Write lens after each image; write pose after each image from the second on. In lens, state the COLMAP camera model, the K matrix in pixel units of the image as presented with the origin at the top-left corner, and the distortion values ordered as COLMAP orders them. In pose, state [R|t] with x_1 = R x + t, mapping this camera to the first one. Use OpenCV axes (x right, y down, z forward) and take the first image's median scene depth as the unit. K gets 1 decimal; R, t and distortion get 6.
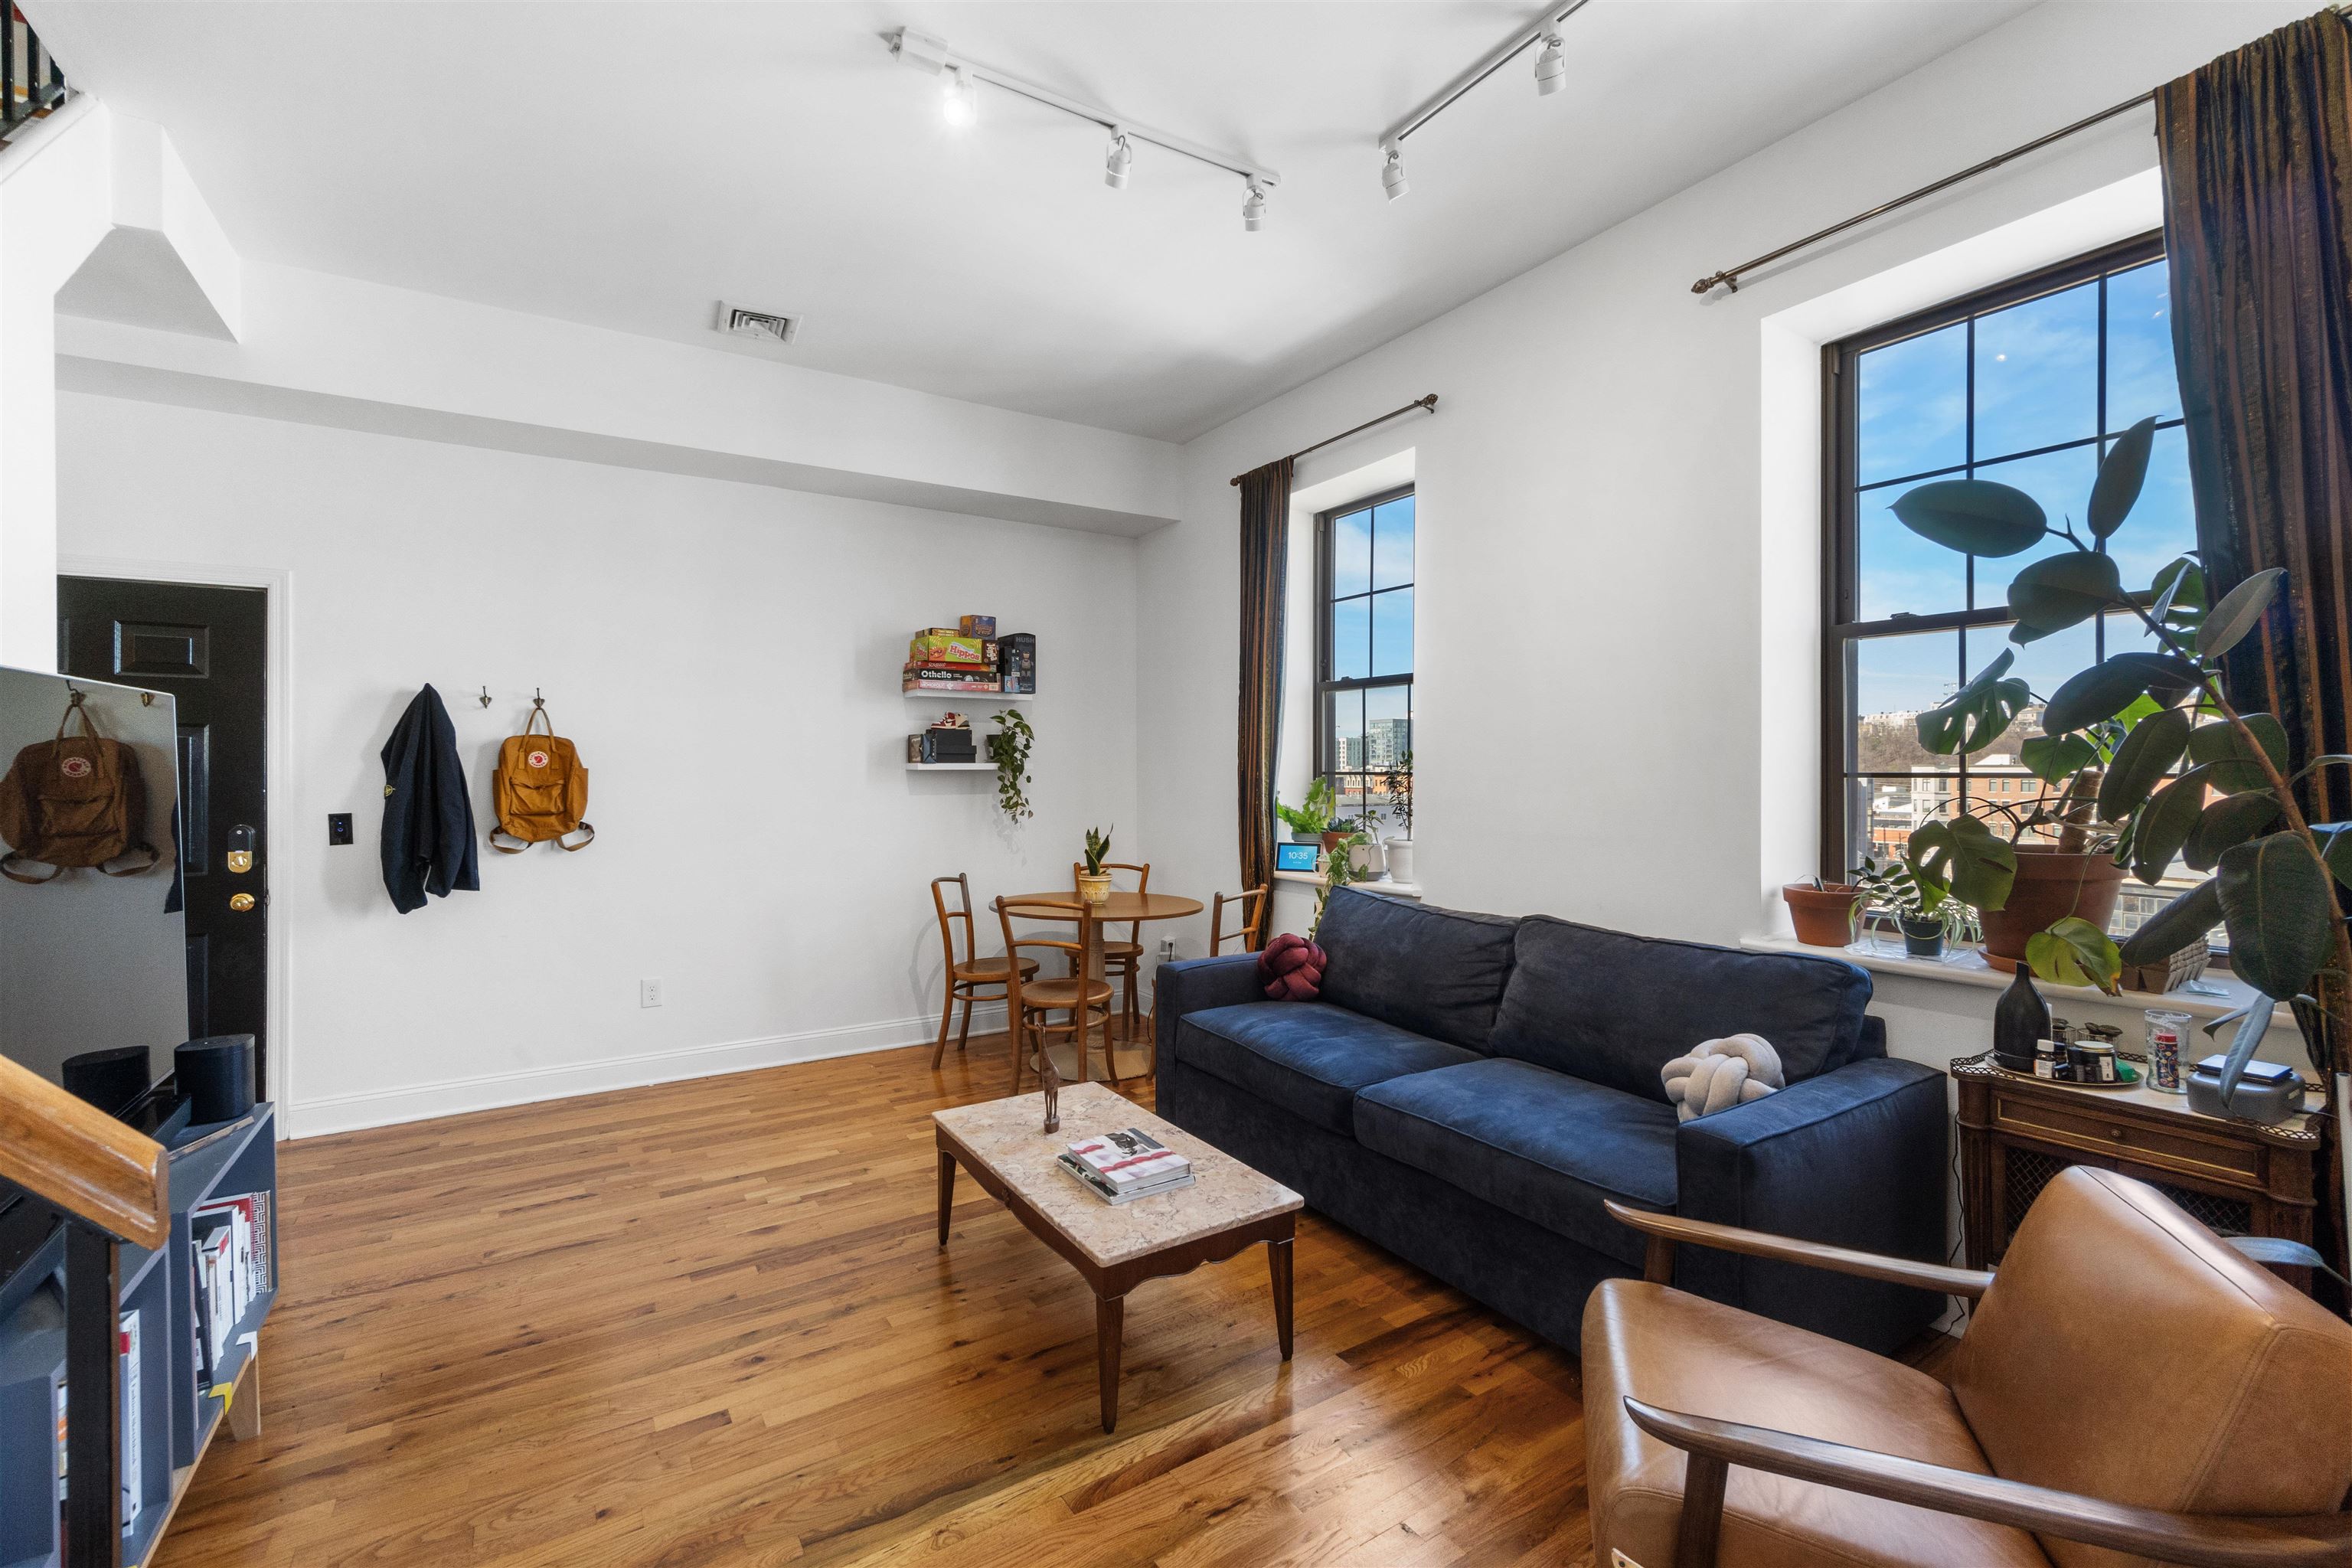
lens RADIAL K [[1005.8, 0, 1173.2], [0, 1005.8, 774.9], [0, 0, 1]] dist [-0.006758, 0.001558]
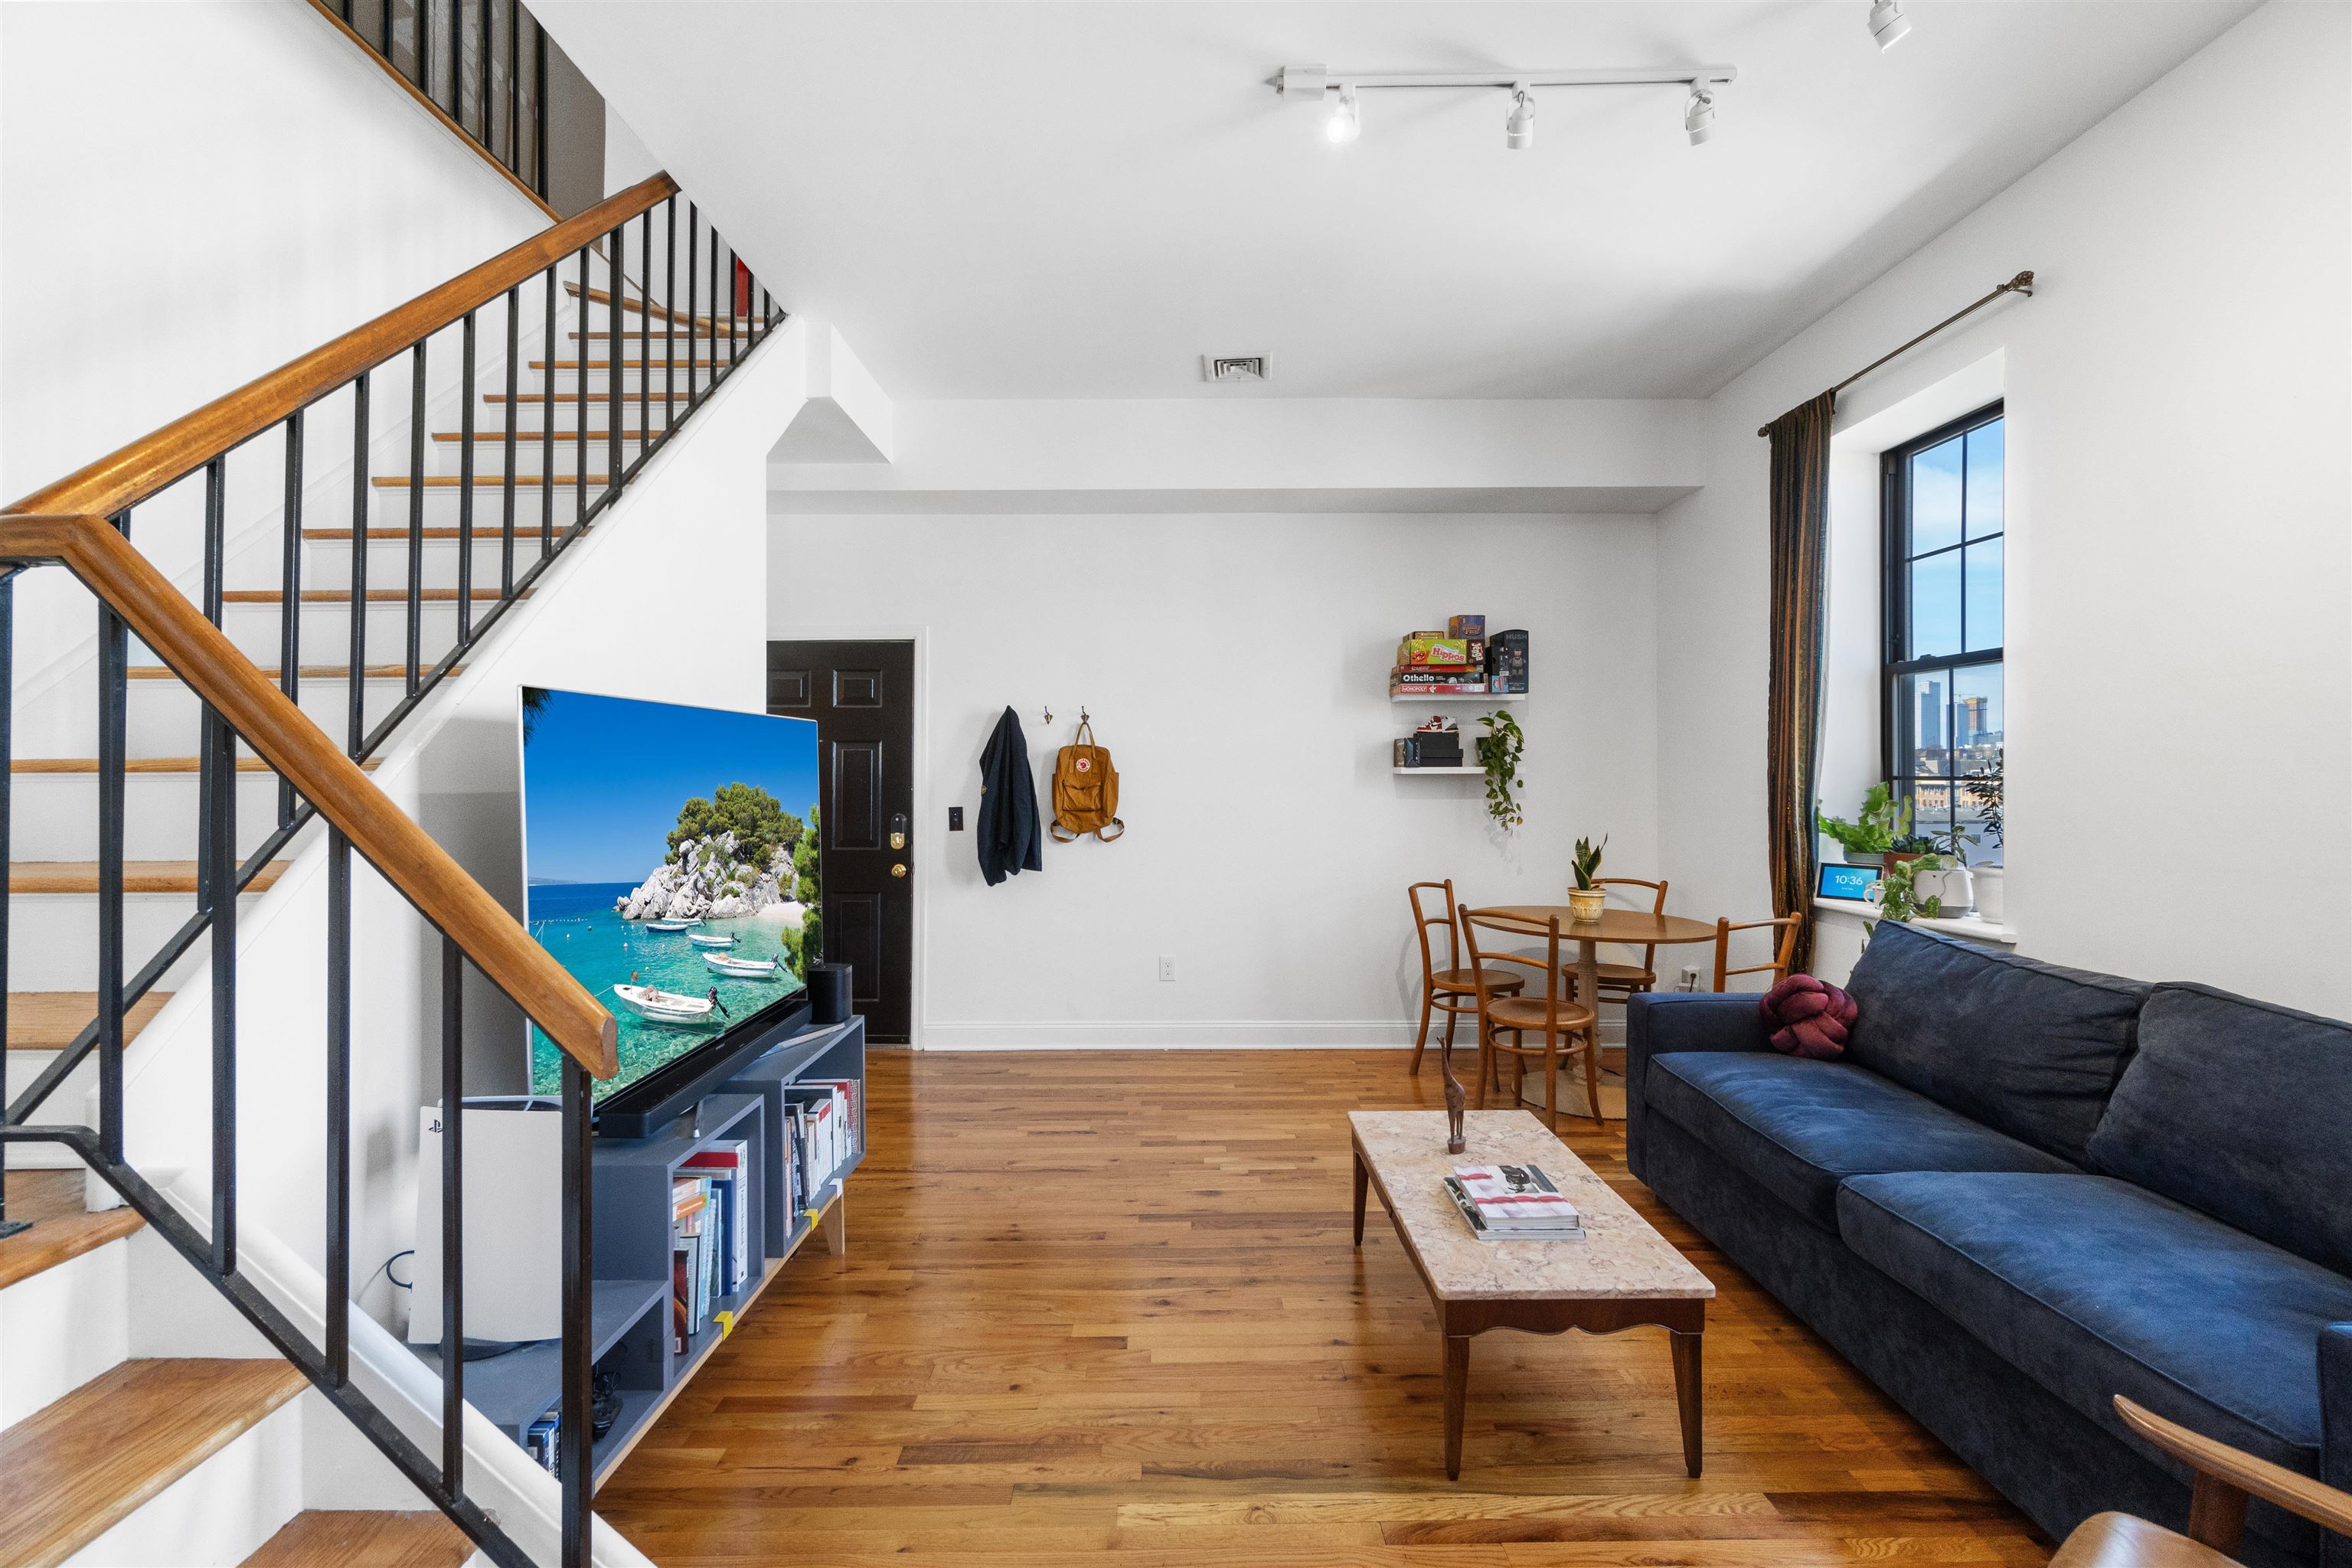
lens RADIAL K [[1014.8, 0, 1176.9], [0, 1014.8, 767.9], [0, 0, 1]] dist [-0.001999, 0.000823]
pose [[0.846871, -0.002809, -0.531791, 0.130470], [-0.003227, 0.999941, -0.010420, 0.000448], [0.531788, 0.010540, 0.846812, 0.030567]]
